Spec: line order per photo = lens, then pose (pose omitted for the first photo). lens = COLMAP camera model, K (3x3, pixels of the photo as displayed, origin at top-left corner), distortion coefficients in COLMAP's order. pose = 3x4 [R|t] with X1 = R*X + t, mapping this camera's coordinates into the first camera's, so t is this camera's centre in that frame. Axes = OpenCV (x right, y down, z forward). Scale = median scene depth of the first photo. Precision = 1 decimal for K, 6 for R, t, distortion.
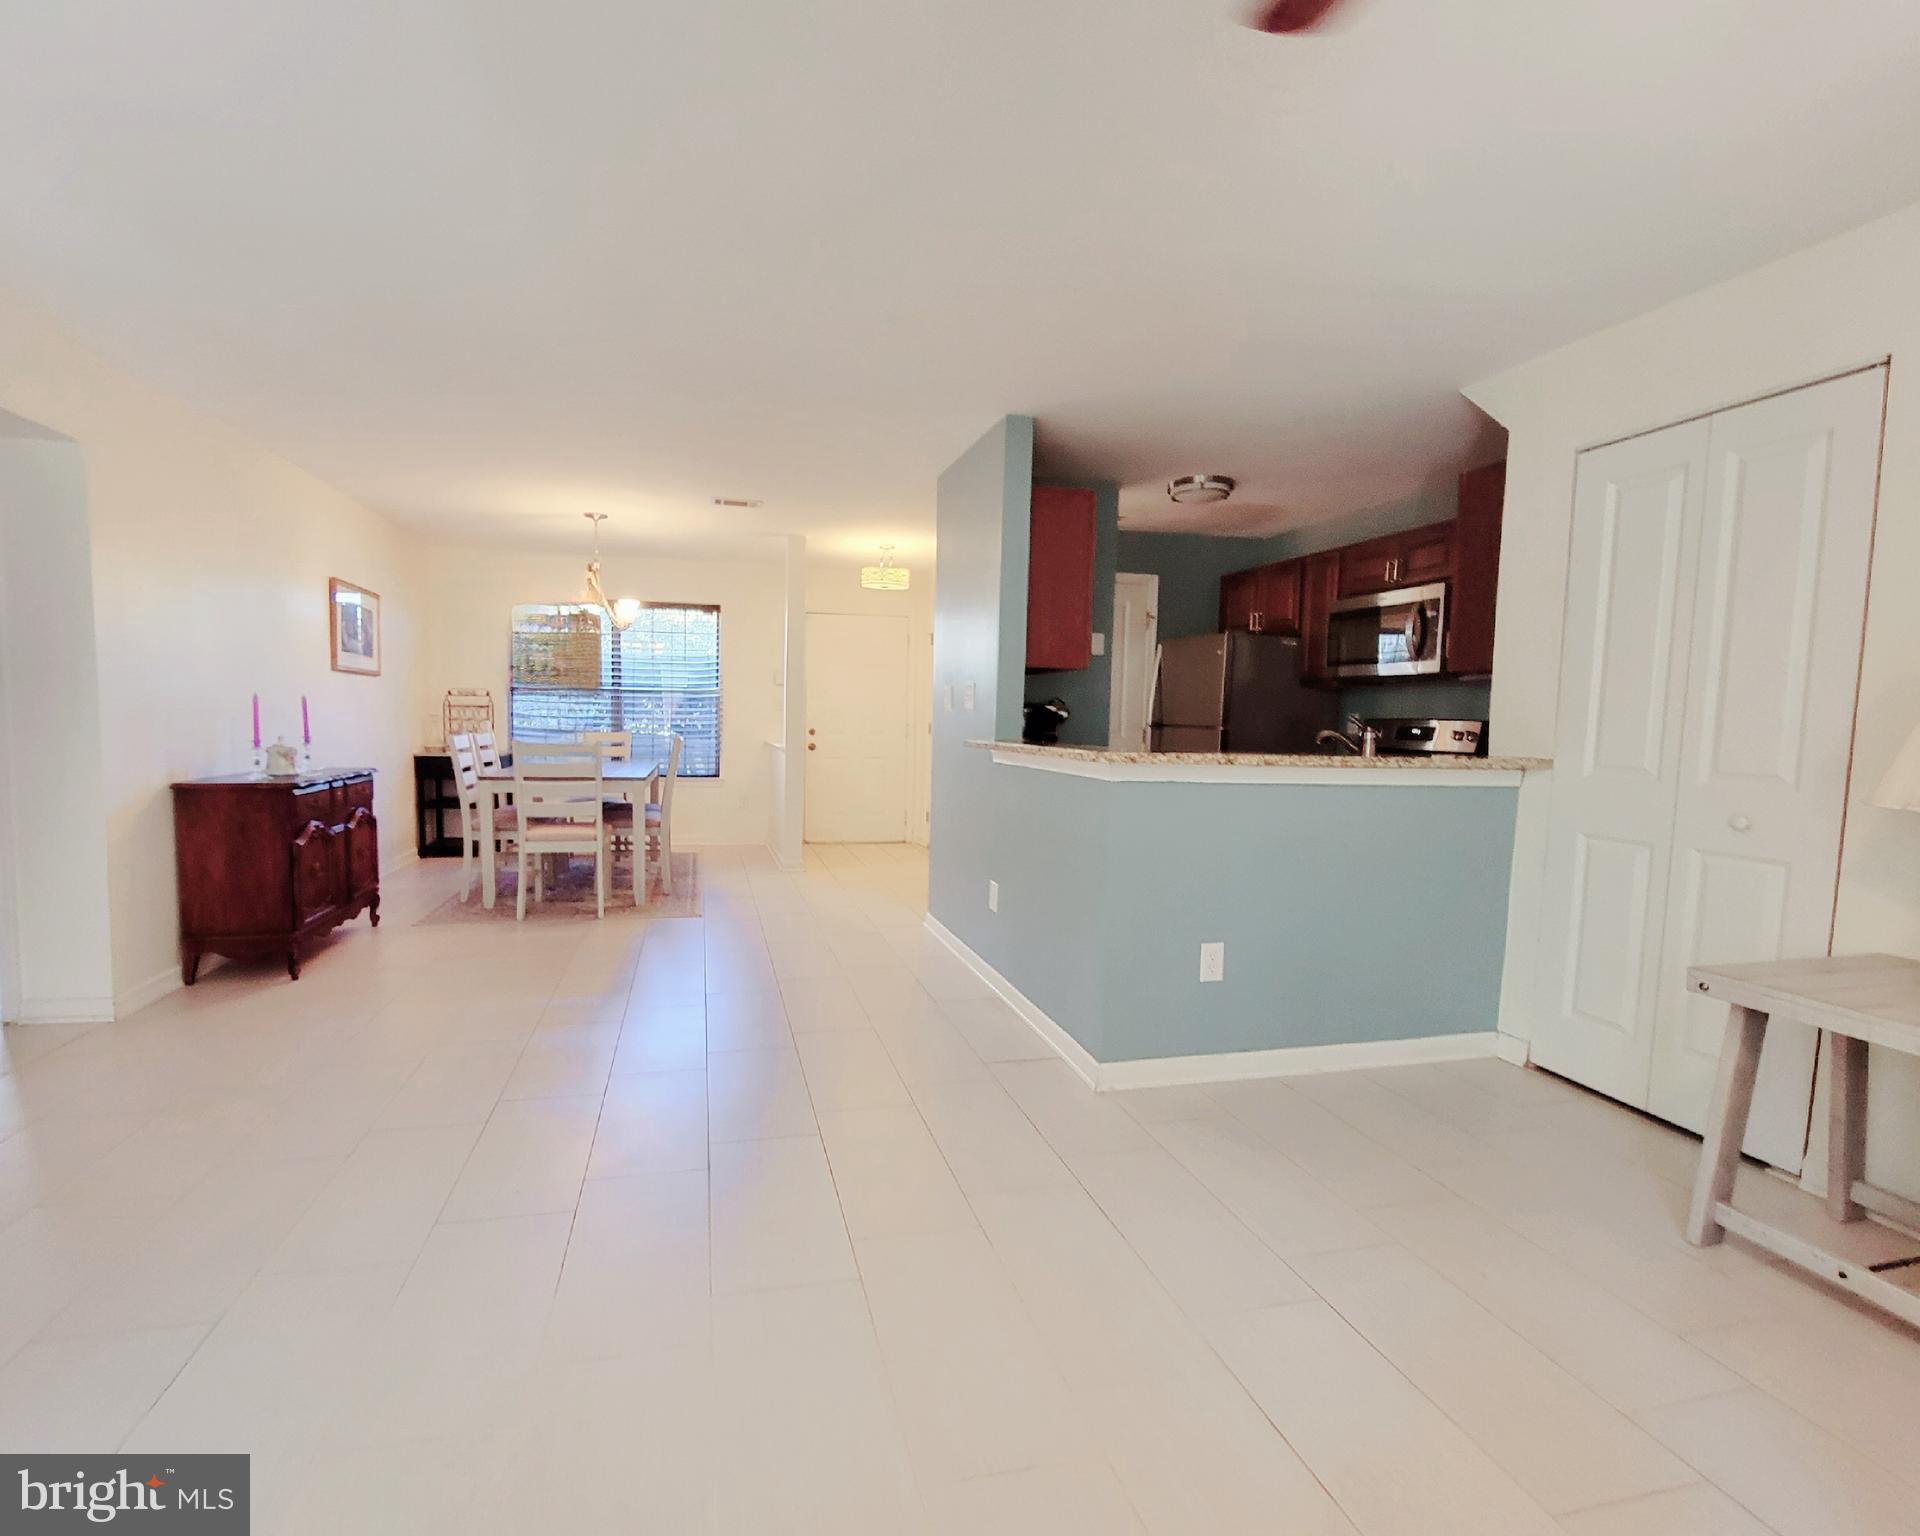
lens RADIAL K [[824.1, 0, 958.2], [0, 824.1, 768.0], [0, 0, 1]] dist [-0.000849, 0.000588]
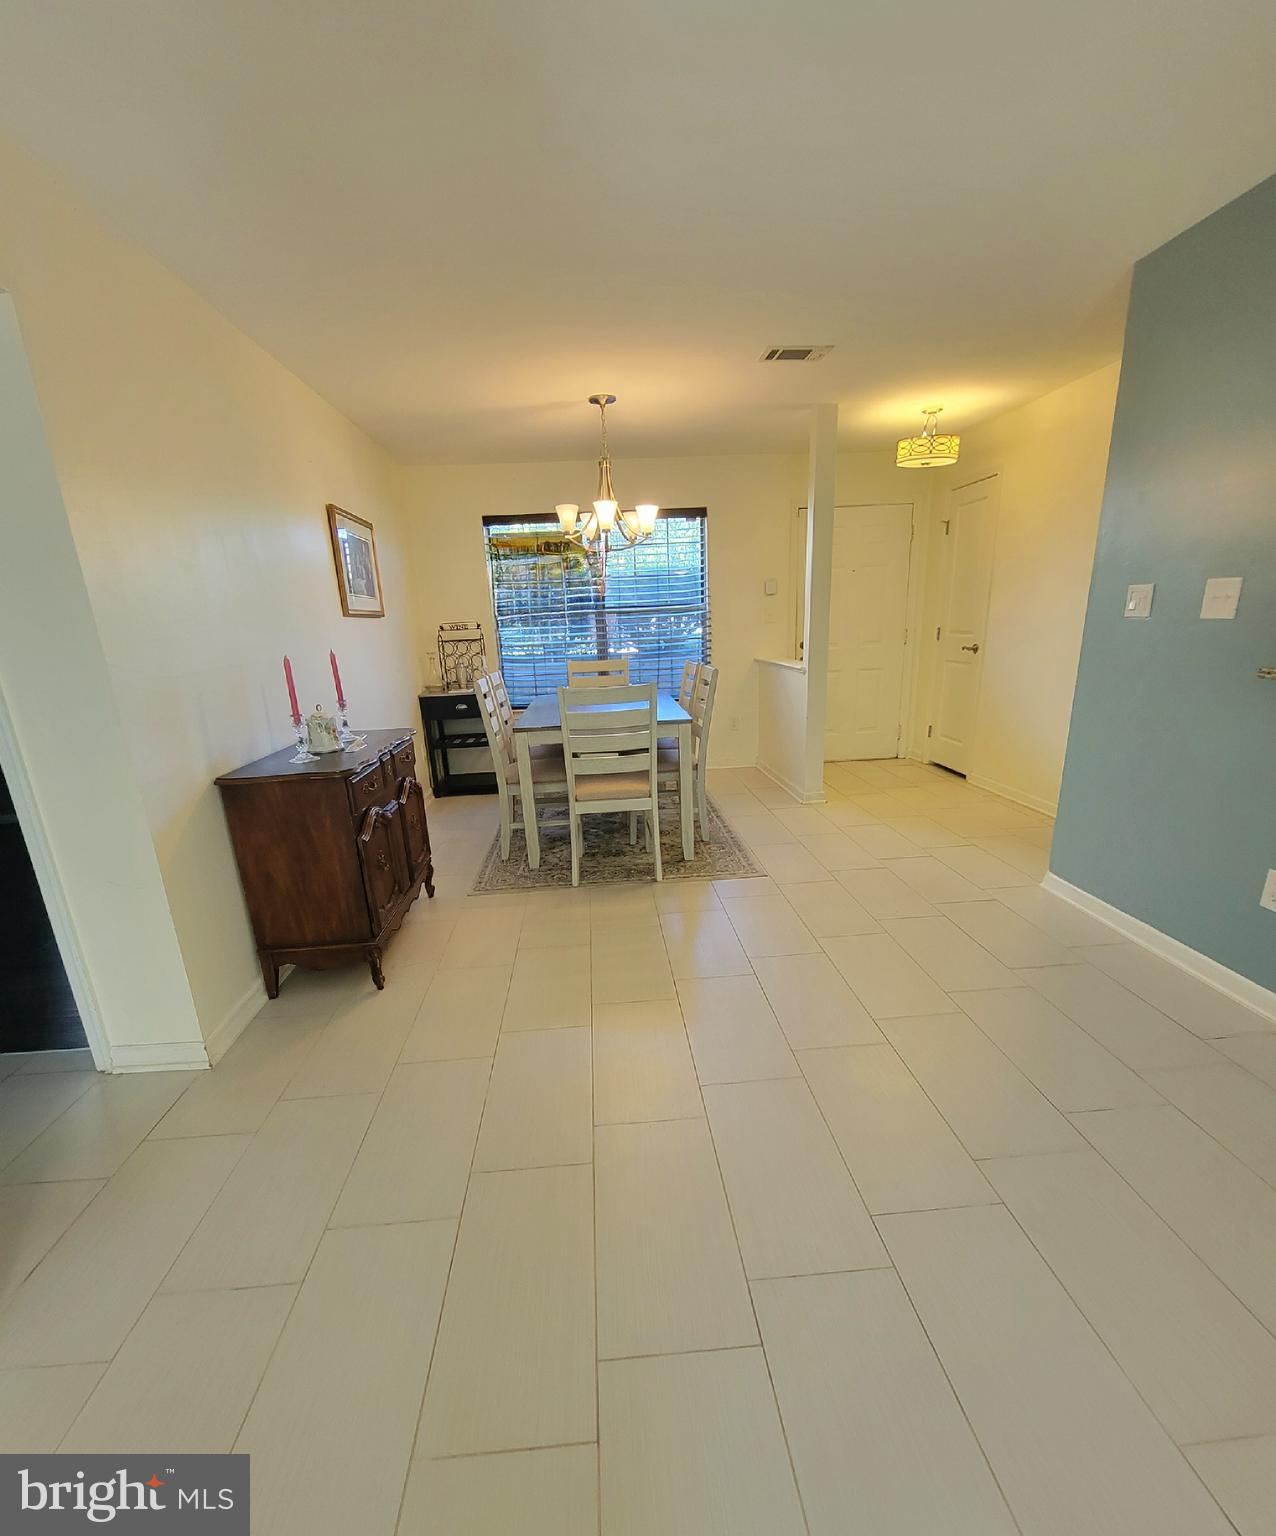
lens RADIAL K [[618.6, 0, 636.4], [0, 618.6, 772.1], [0, 0, 1]] dist [0.002456, -0.000097]
pose [[0.988090, -0.024694, -0.151882, -0.351442], [0.053677, 0.980353, 0.189807, -0.062813], [0.144211, -0.195699, 0.970003, 0.364687]]
